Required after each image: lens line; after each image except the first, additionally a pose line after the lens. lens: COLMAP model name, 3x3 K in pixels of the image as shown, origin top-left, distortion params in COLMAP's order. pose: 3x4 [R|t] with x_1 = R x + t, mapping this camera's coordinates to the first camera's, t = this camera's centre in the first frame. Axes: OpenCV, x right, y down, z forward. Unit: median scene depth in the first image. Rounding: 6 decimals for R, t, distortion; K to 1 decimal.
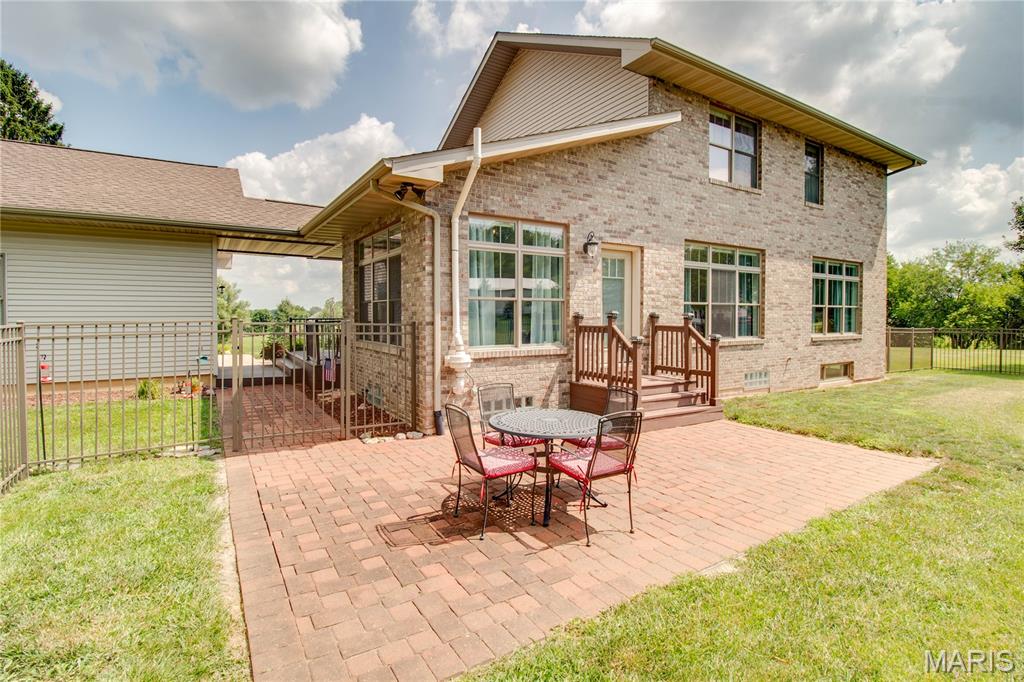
lens RADIAL K [[491.2, 0, 509.4], [0, 491.2, 326.9], [0, 0, 1]] dist [-0.011159, -0.007344]
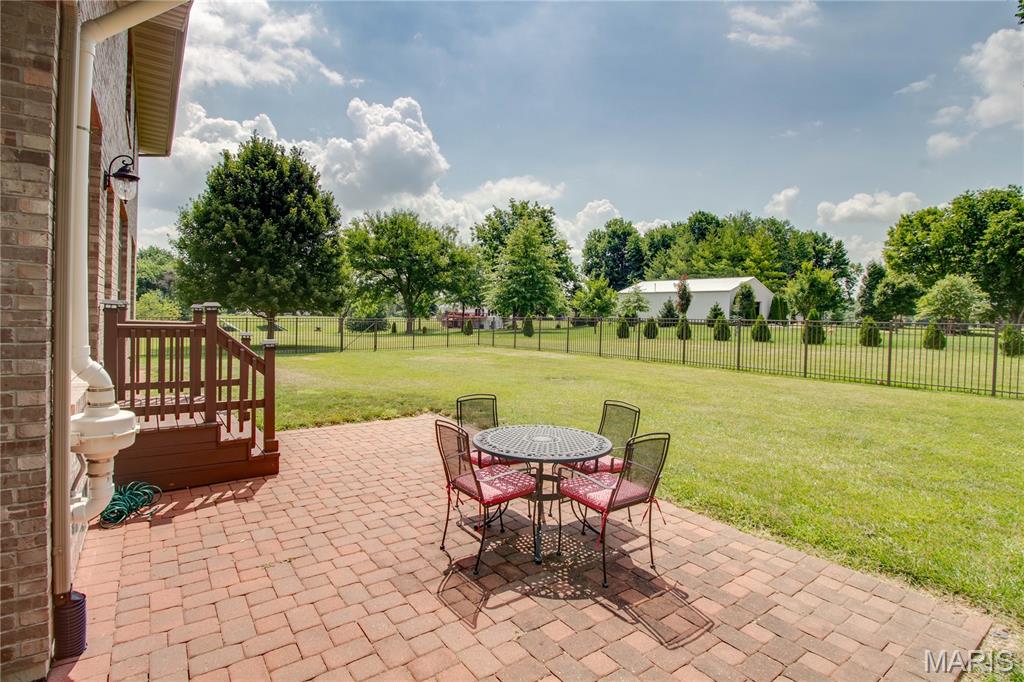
lens RADIAL K [[491.2, 0, 514.0], [0, 491.2, 334.2], [0, 0, 1]] dist [-0.011159, -0.007344]
pose [[-0.084739, -0.042569, 0.995493, -0.914183], [-0.009221, 0.999078, 0.041937, -0.045406], [-0.996361, -0.005626, -0.085053, 1.304187]]
